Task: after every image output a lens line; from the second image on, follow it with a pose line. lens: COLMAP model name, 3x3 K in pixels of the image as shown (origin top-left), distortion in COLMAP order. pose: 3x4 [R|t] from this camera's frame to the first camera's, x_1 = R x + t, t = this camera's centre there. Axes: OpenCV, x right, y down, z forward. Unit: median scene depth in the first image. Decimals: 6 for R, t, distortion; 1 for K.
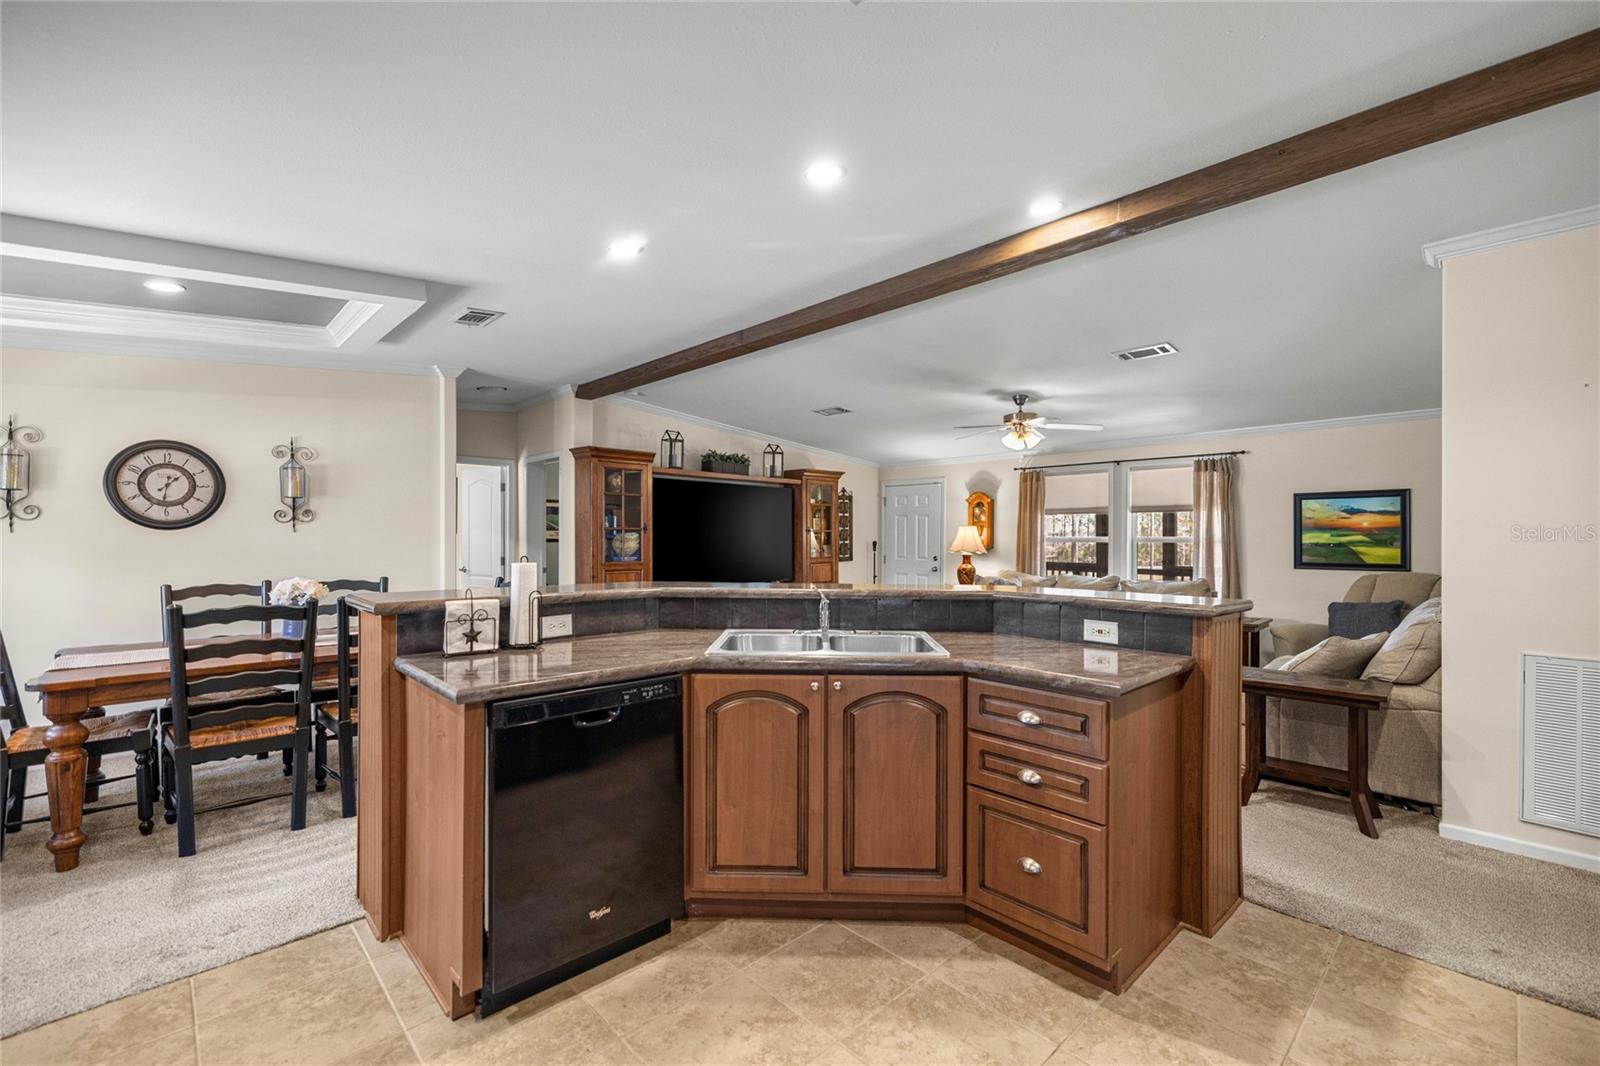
lens RADIAL K [[679.2, 0, 788.1], [0, 679.2, 537.2], [0, 0, 1]] dist [0.004124, -0.000760]
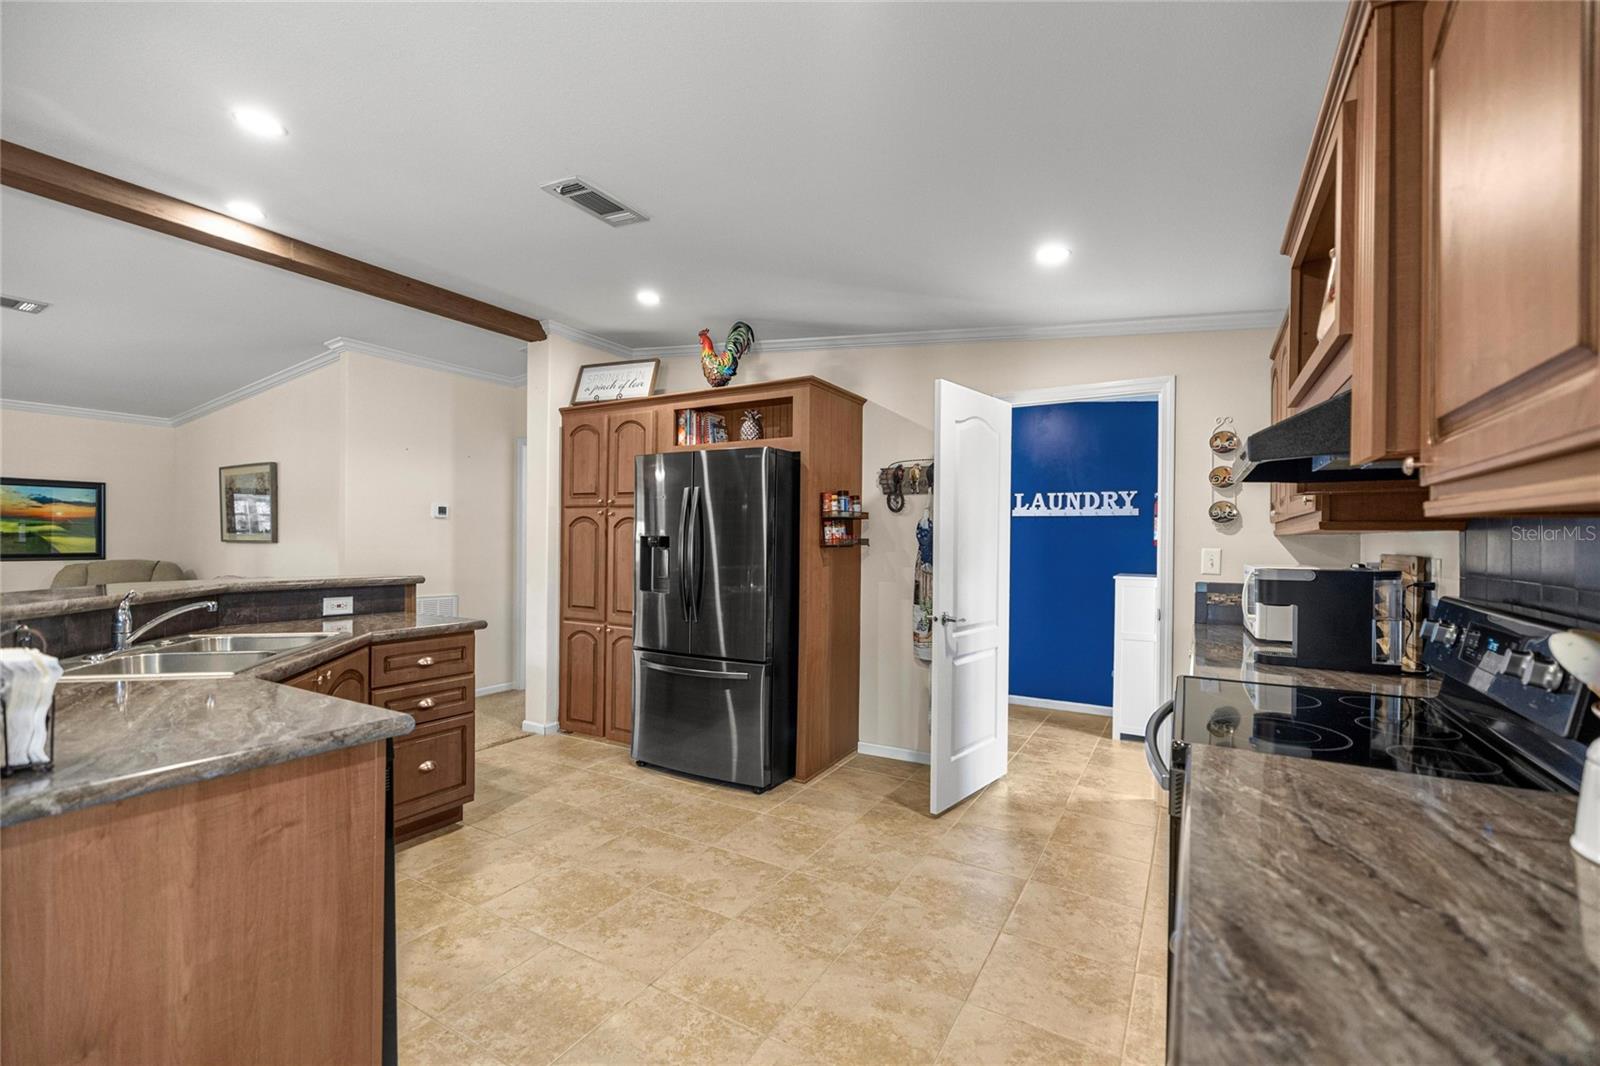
lens RADIAL K [[679.2, 0, 813.3], [0, 679.2, 543.2], [0, 0, 1]] dist [0.004124, -0.000760]
pose [[-0.297387, -0.012092, 0.954680, -0.525581], [-0.012301, 0.999885, 0.008833, 0.001434], [-0.954678, -0.009117, -0.297502, 0.289335]]
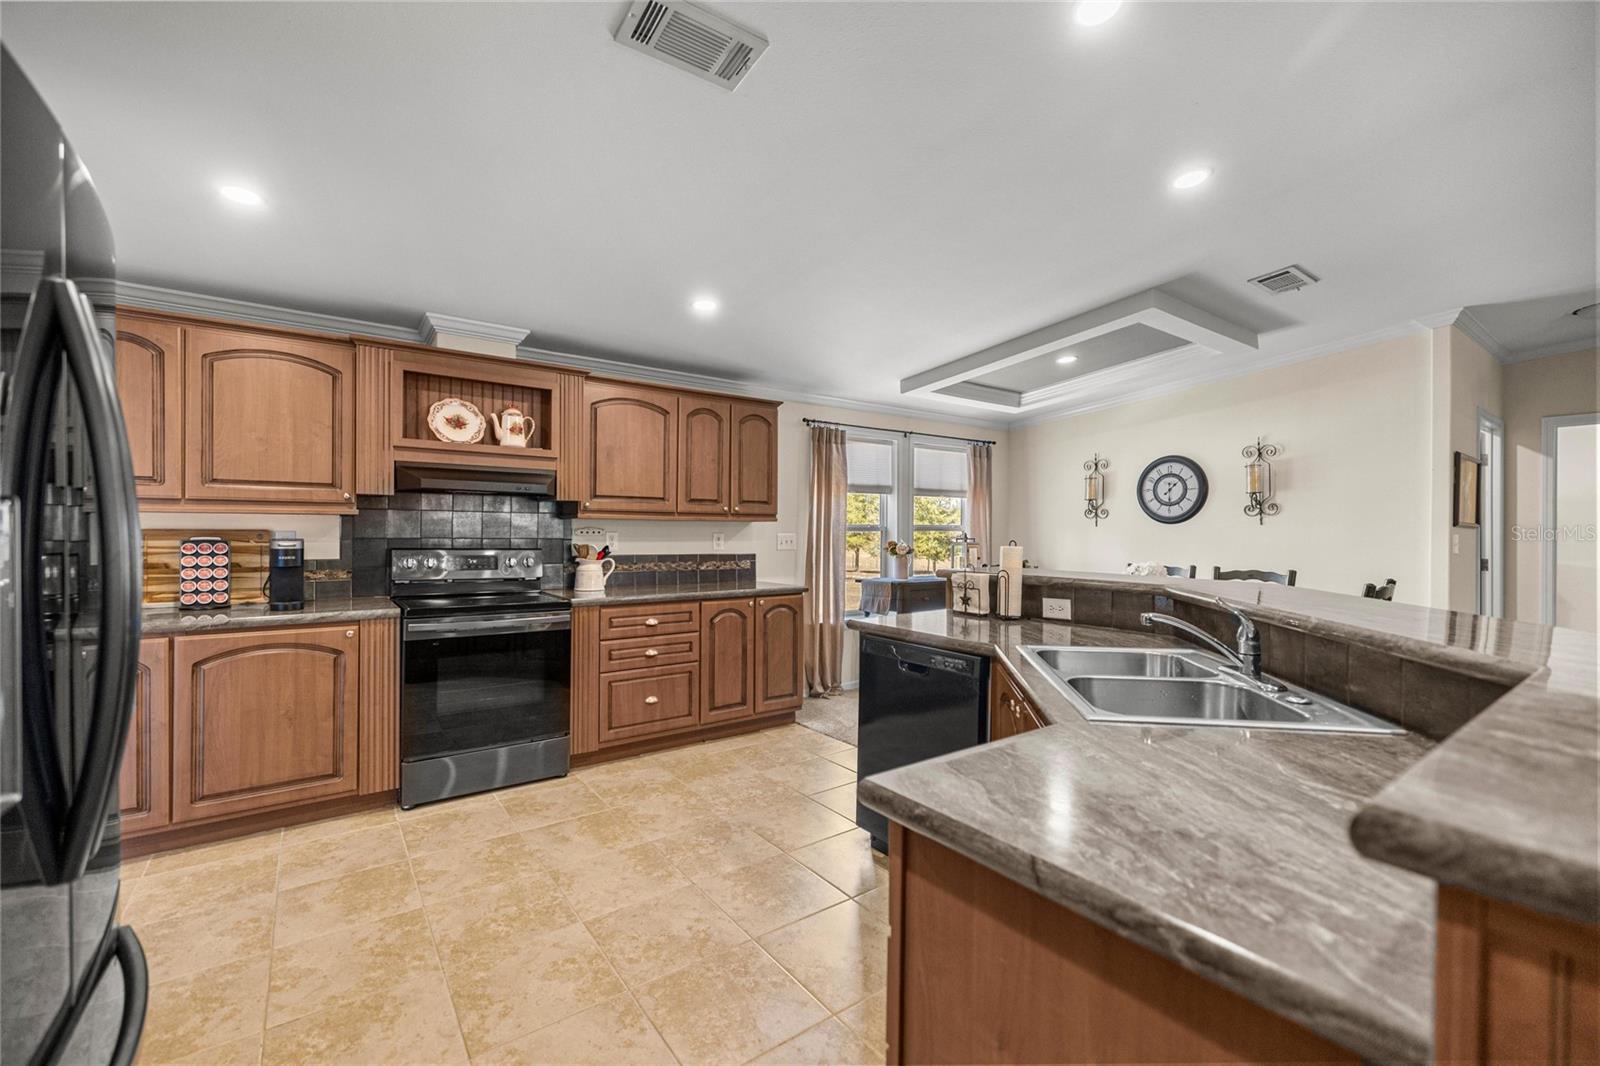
lens RADIAL K [[679.2, 0, 812.2], [0, 679.2, 535.6], [0, 0, 1]] dist [0.004124, -0.000760]
pose [[-0.109590, 0.004951, -0.993965, 0.408568], [-0.007385, 0.999956, 0.005795, 0.007912], [0.993949, 0.007975, -0.109549, 0.403713]]
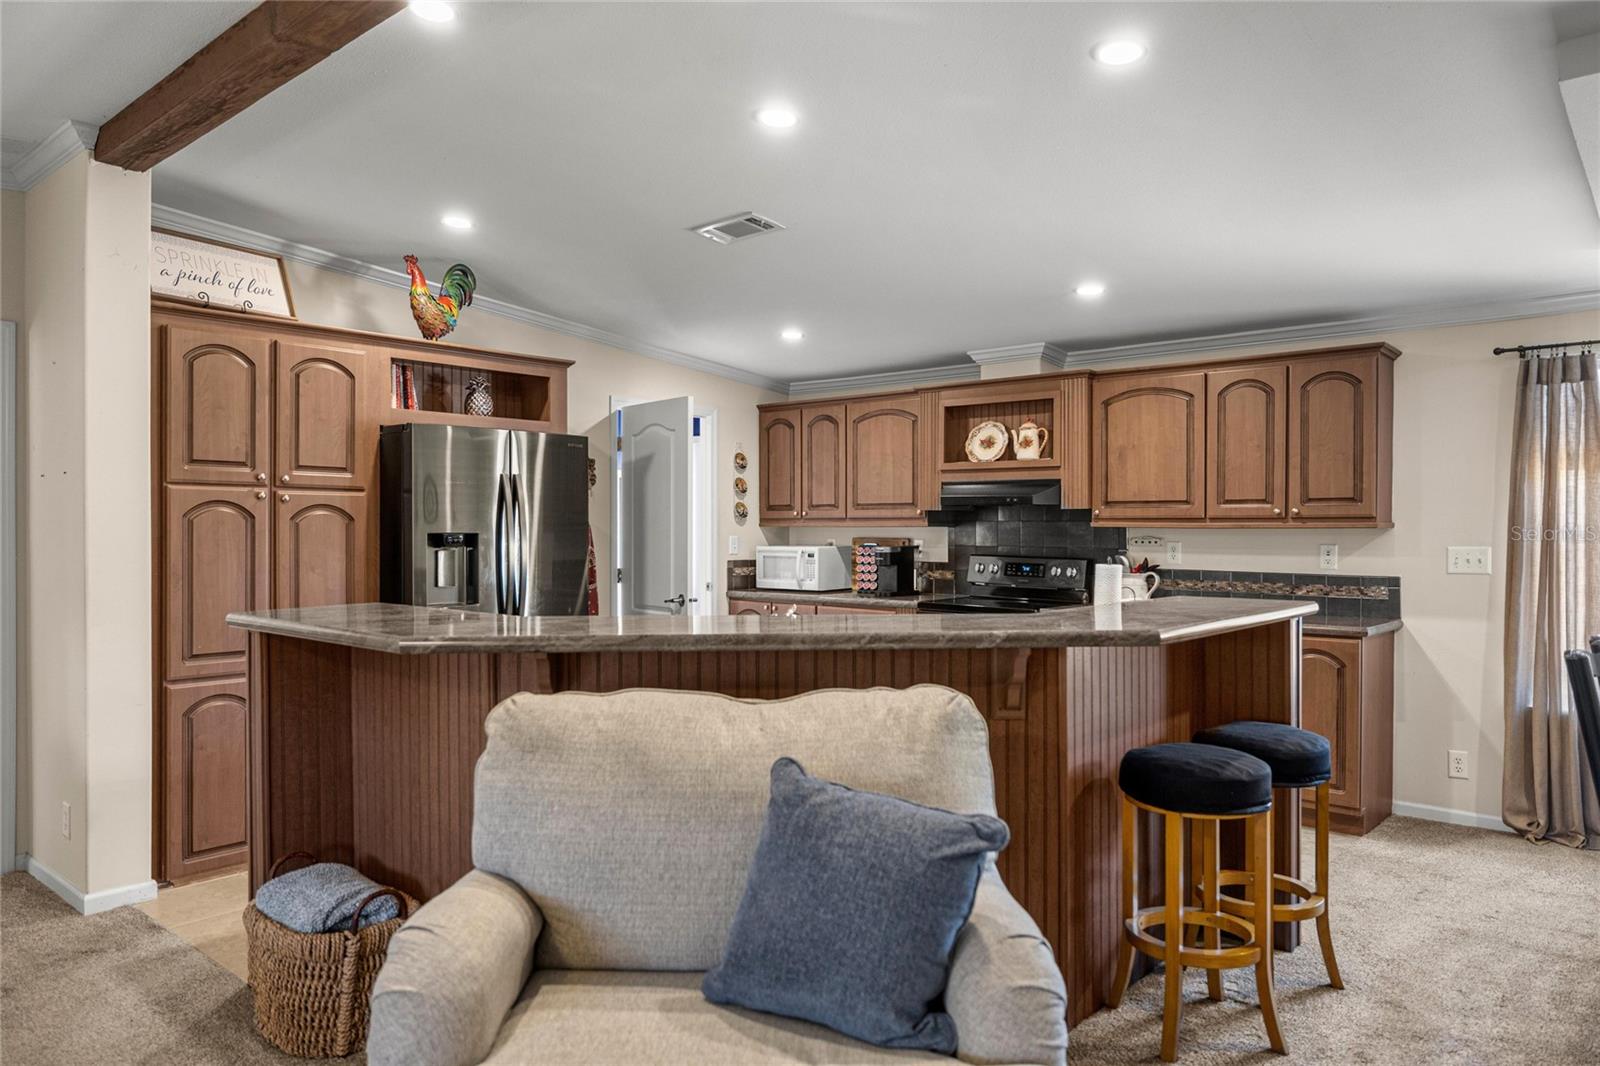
lens RADIAL K [[1073.3, 0, 774.1], [0, 1073.3, 536.2], [0, 0, 1]] dist [0.004466, 0.001546]
pose [[-0.996148, -0.003761, -0.087606, 0.087115], [-0.004567, 0.999949, 0.009003, -0.005083], [0.087568, 0.009368, -0.996114, 1.212708]]
